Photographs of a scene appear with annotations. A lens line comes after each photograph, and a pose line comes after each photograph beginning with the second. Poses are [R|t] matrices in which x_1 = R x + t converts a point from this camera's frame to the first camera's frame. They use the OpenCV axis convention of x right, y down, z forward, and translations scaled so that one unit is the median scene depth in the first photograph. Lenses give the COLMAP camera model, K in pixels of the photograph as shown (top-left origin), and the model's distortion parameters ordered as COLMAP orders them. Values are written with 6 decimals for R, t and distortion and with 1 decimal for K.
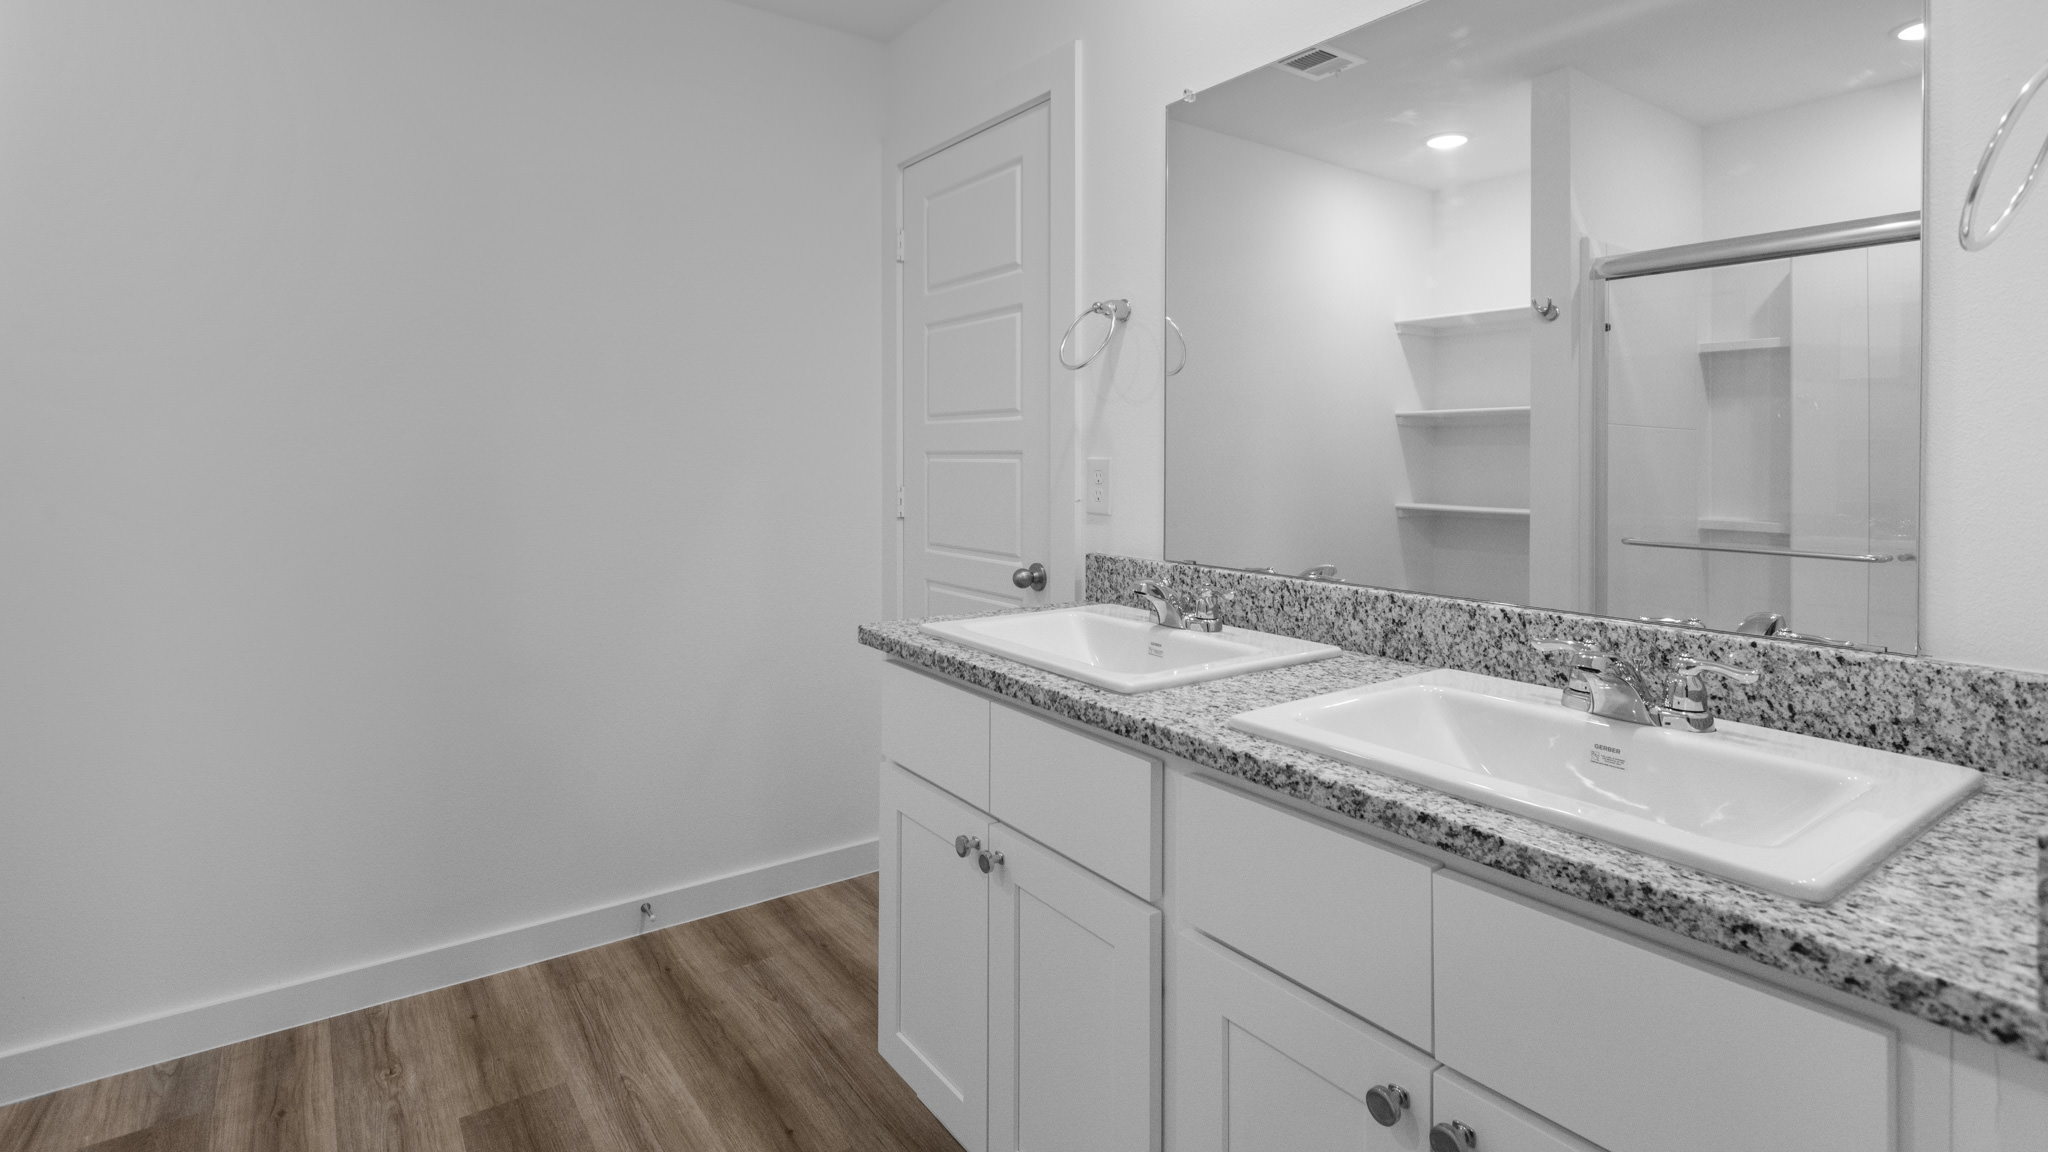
lens RADIAL K [[974.7, 0, 1019.3], [0, 974.7, 461.9], [0, 0, 1]] dist [-0.001683, -0.002208]
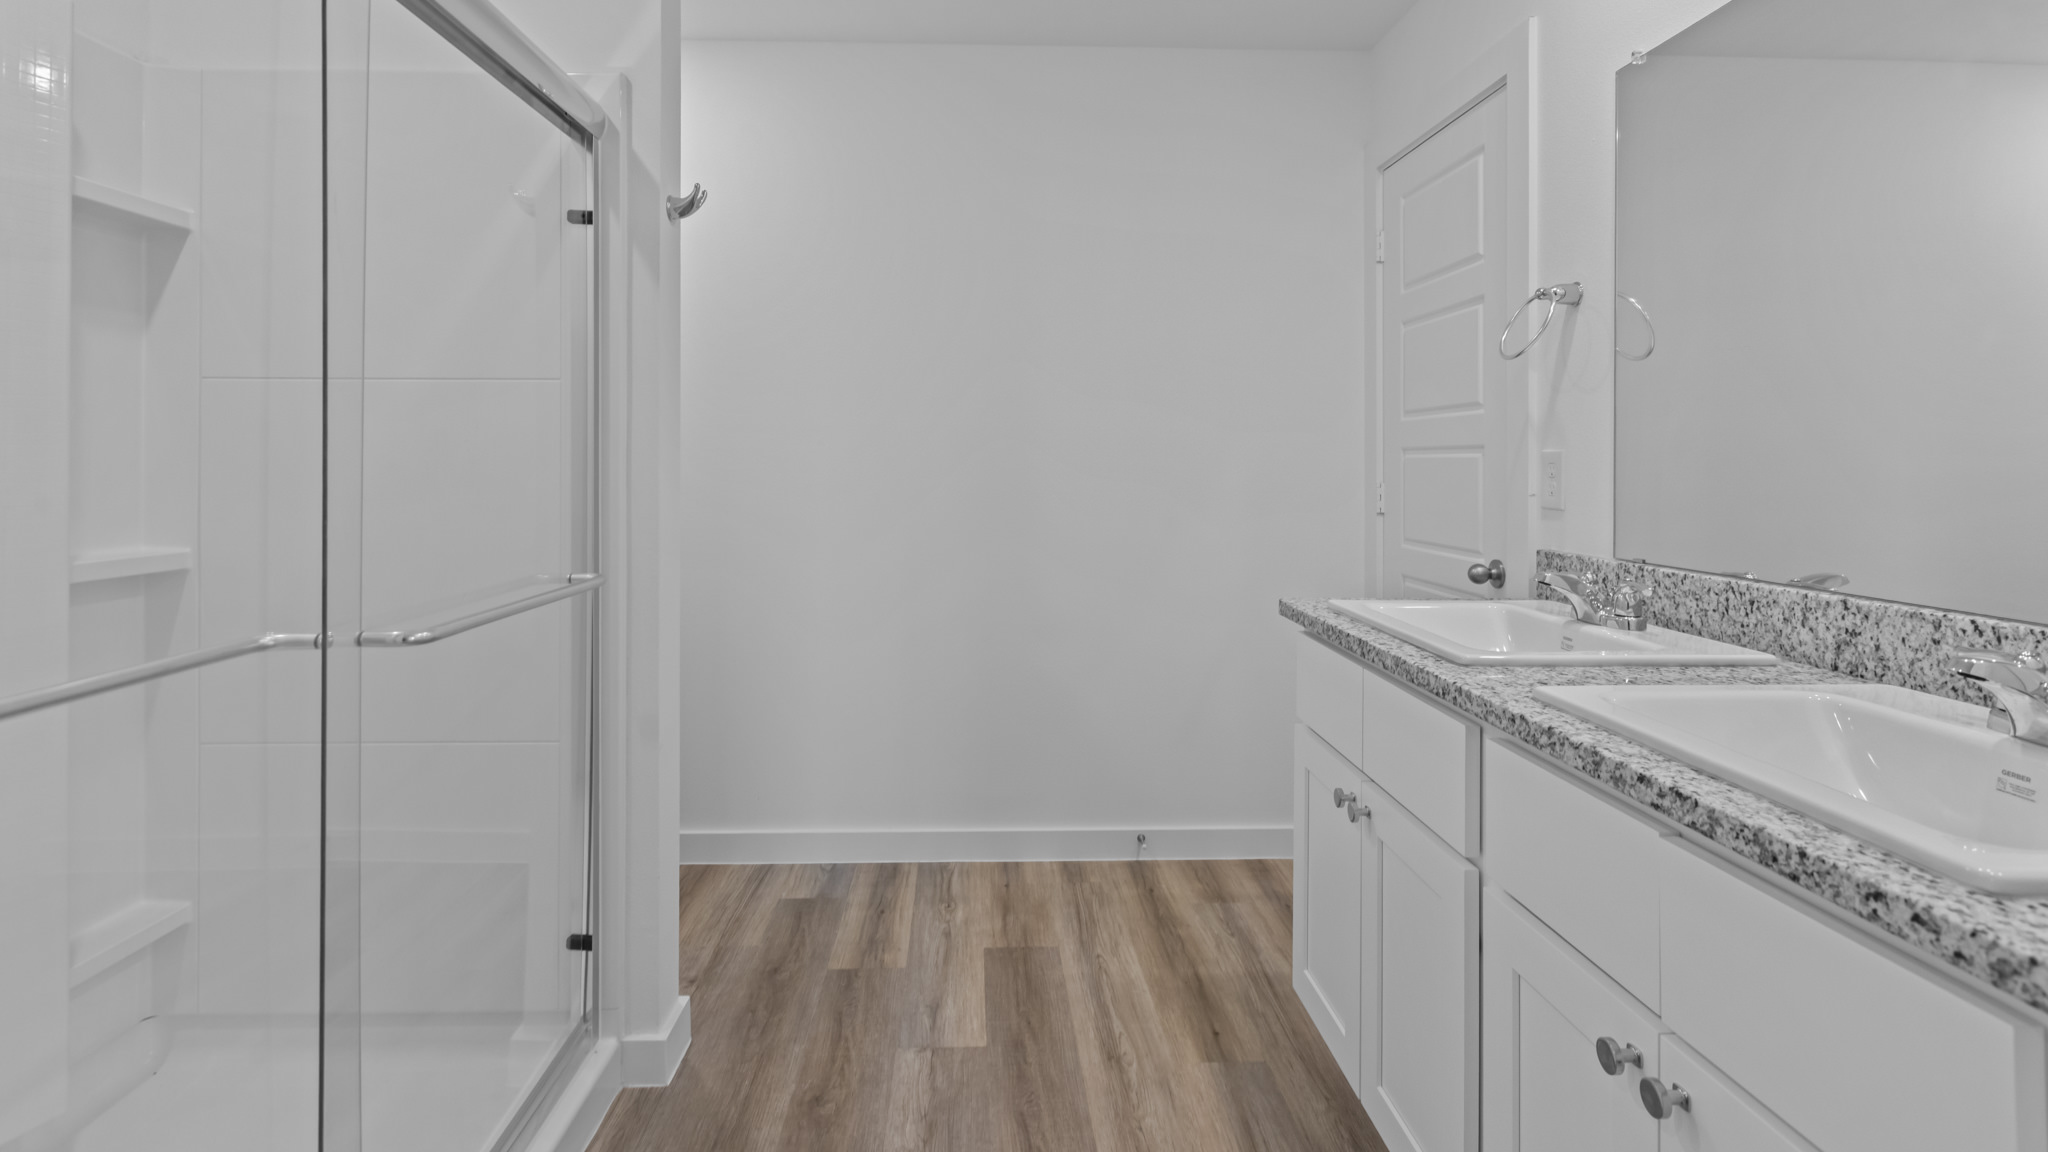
lens RADIAL K [[974.7, 0, 1019.3], [0, 974.7, 461.9], [0, 0, 1]] dist [-0.001683, -0.002208]
pose [[0.839683, 0.003492, -0.543065, 0.226768], [-0.007406, 0.999960, -0.005022, 0.022660], [0.543026, 0.008239, 0.839676, -0.118711]]
